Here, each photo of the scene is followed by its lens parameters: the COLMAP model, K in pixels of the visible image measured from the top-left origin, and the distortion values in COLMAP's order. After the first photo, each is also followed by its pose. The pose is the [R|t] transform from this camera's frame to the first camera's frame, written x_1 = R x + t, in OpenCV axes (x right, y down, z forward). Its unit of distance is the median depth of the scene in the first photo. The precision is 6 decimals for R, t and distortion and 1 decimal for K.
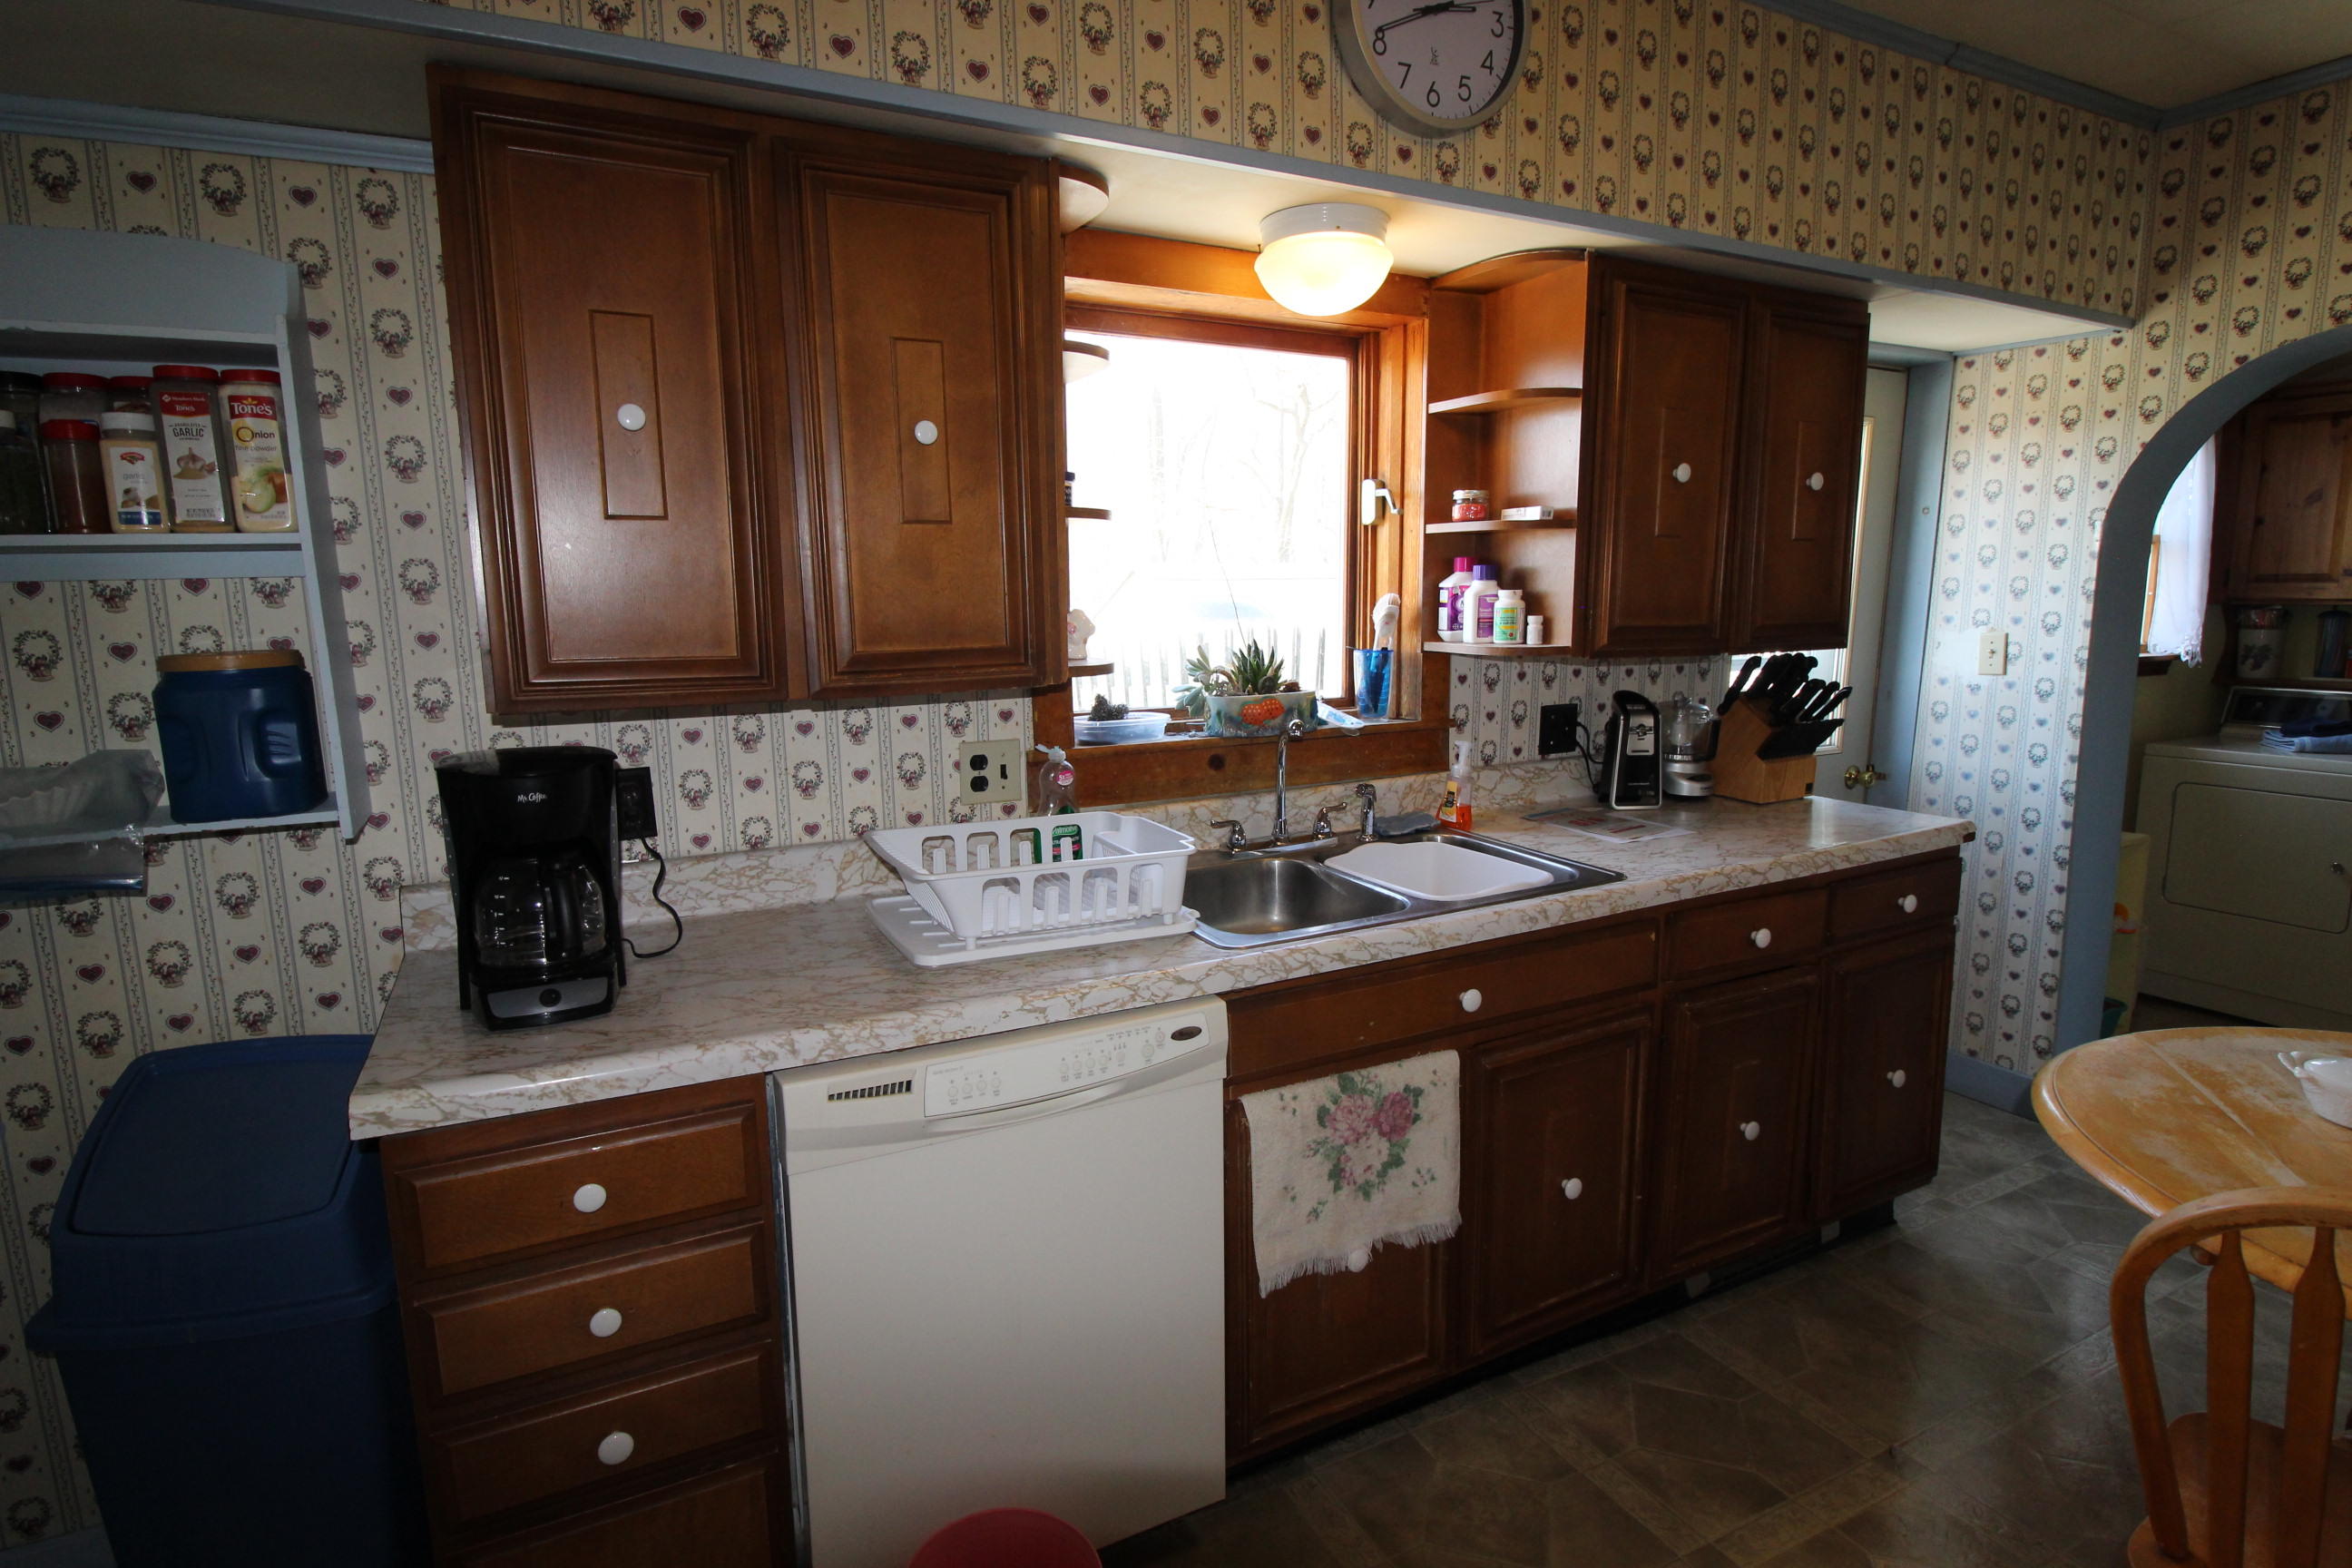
lens RADIAL K [[1219.2, 0, 1176.9], [0, 1219.2, 790.0], [0, 0, 1]] dist [0.001941, -0.000698]
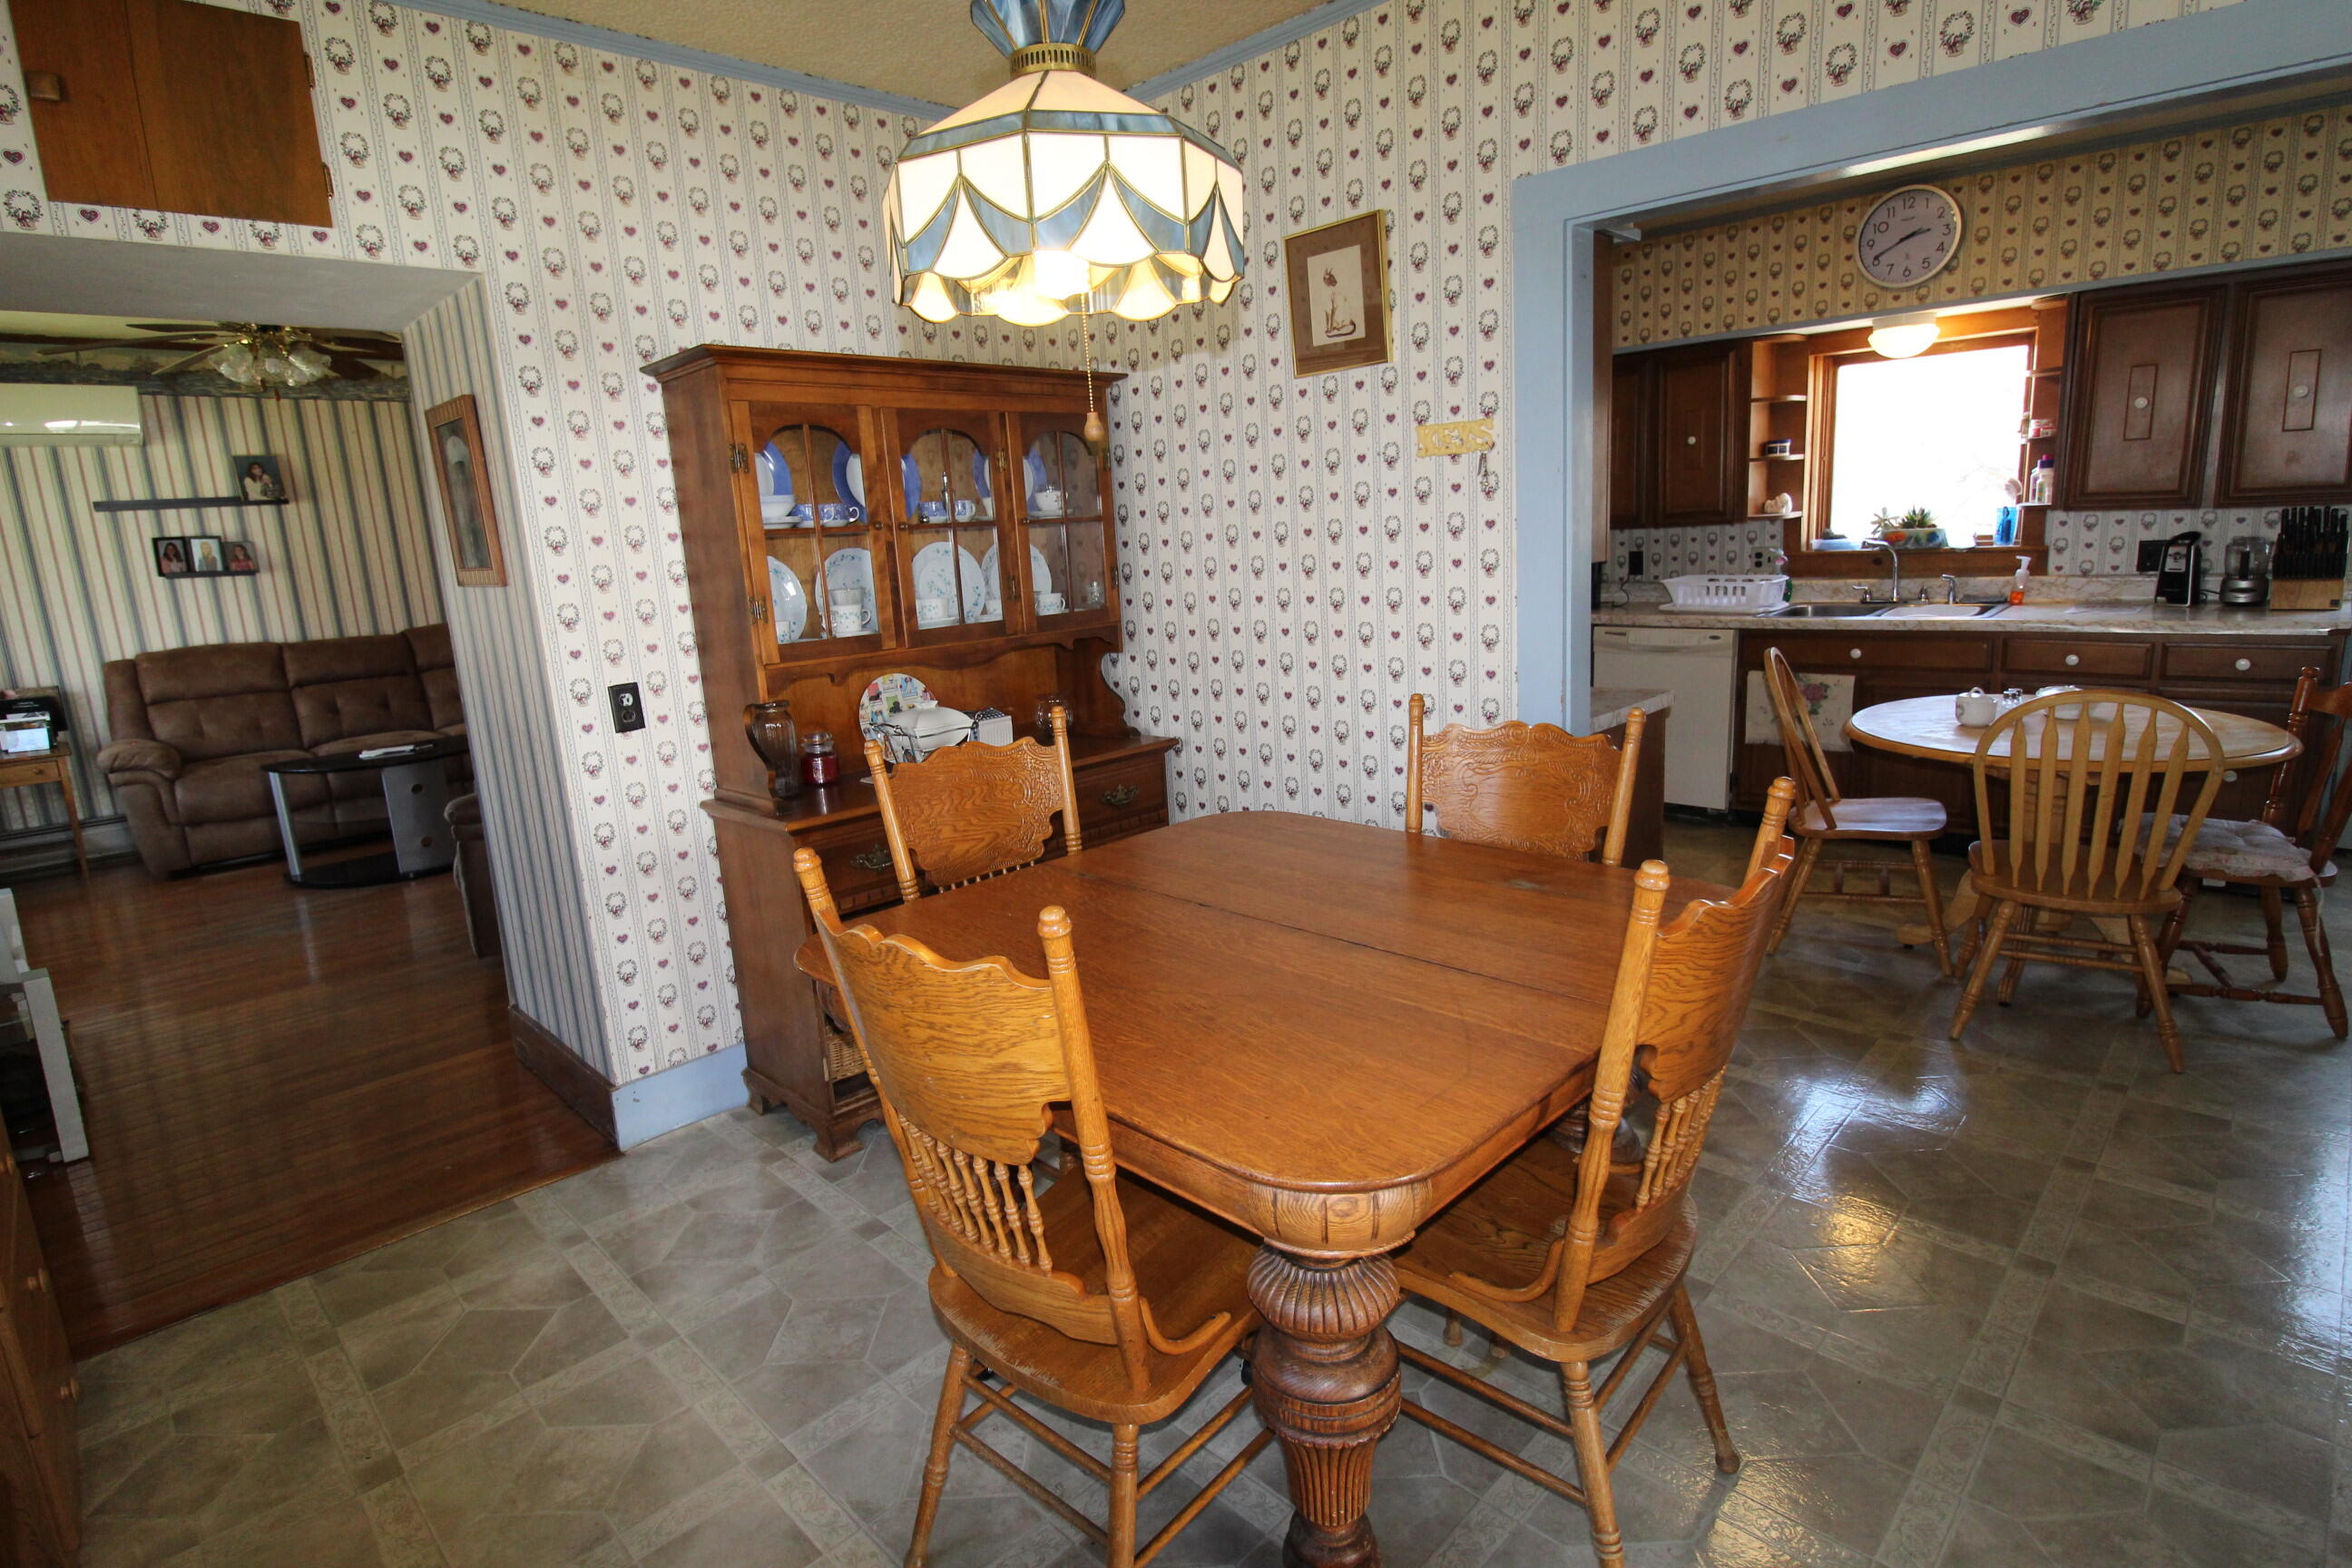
lens RADIAL K [[1219.2, 0, 1180.2], [0, 1219.2, 774.8], [0, 0, 1]] dist [0.001941, -0.000698]
pose [[0.319261, 0.186925, -0.929049, 1.921105], [-0.104967, 0.981297, 0.161366, 0.143778], [0.941836, 0.046001, 0.332911, -0.971886]]
